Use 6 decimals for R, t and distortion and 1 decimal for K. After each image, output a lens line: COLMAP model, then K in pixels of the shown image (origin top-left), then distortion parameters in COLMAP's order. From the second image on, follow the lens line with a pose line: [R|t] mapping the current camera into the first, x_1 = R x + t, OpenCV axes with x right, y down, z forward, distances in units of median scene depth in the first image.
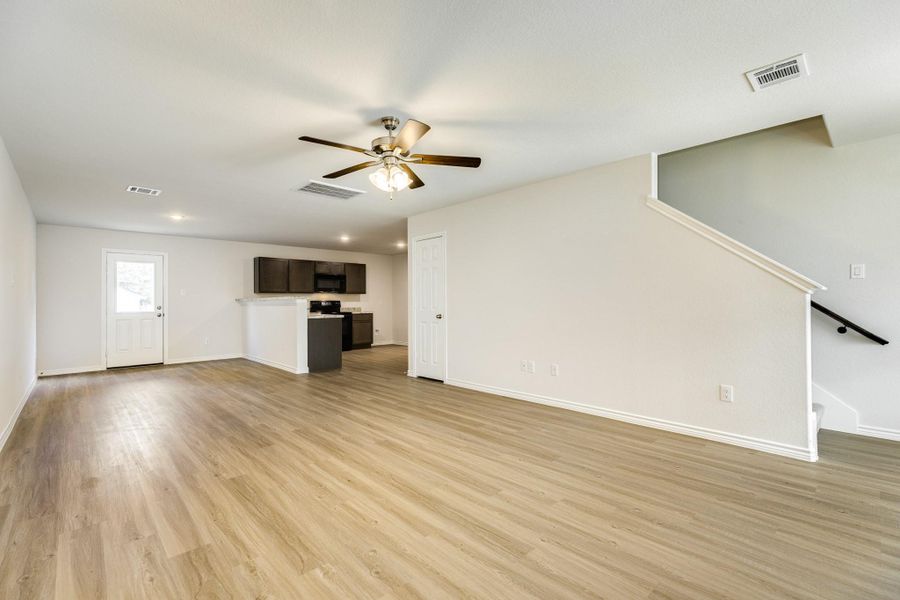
lens RADIAL K [[401.4, 0, 449.2], [0, 401.4, 299.5], [0, 0, 1]] dist [0.003669, 0.000502]
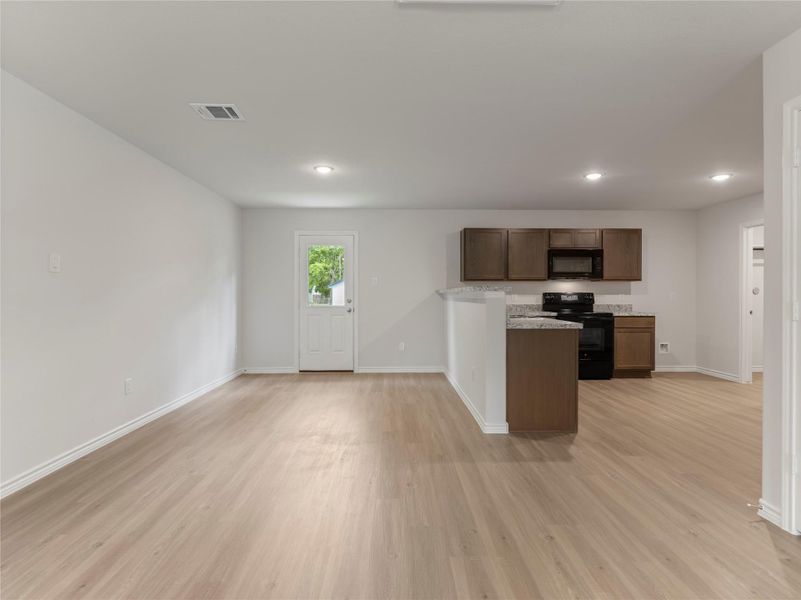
lens RADIAL K [[433.2, 0, 400.5], [0, 433.2, 295.8], [0, 0, 1]] dist [-0.002628, -0.000644]
pose [[0.744468, 0.009571, -0.667589, -0.082159], [-0.000491, 0.999905, 0.013787, -0.002291], [0.667658, -0.009936, 0.744402, 0.494575]]
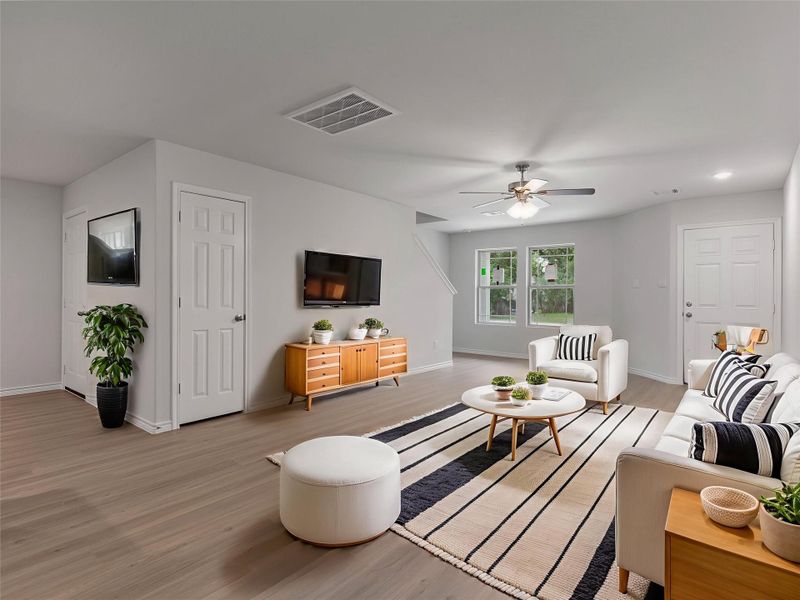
lens RADIAL K [[437.1, 0, 402.1], [0, 437.1, 296.1], [0, 0, 1]] dist [-0.002406, -0.000502]
pose [[-0.149130, 0.003770, 0.988810, -0.688723], [-0.013424, 0.999893, -0.005837, 0.004555], [-0.988727, -0.014145, -0.149063, 0.721253]]
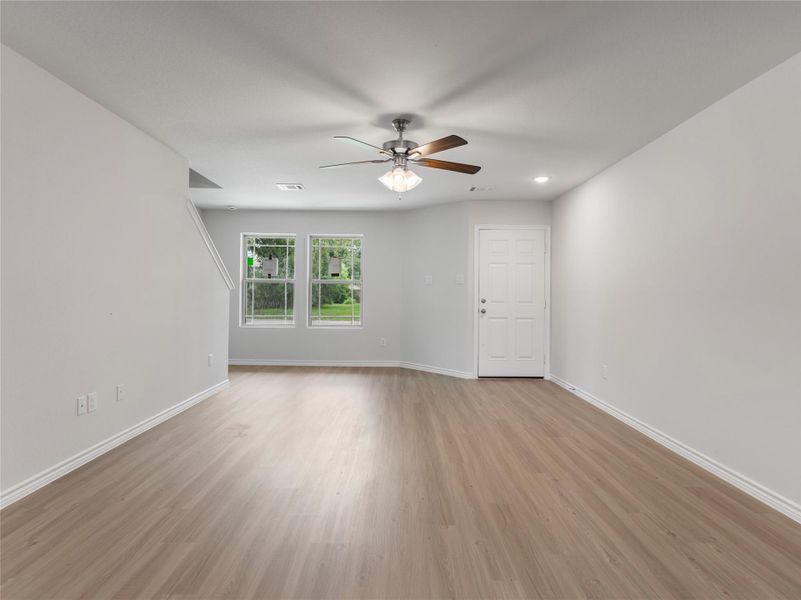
lens RADIAL K [[433.7, 0, 399.0], [0, 433.7, 289.3], [0, 0, 1]] dist [-0.034188, 0.000204]
pose [[-0.729831, 0.001687, 0.683626, -0.401418], [-0.014935, 0.999719, -0.018412, 0.003067], [-0.683465, -0.023648, -0.729601, 0.803941]]
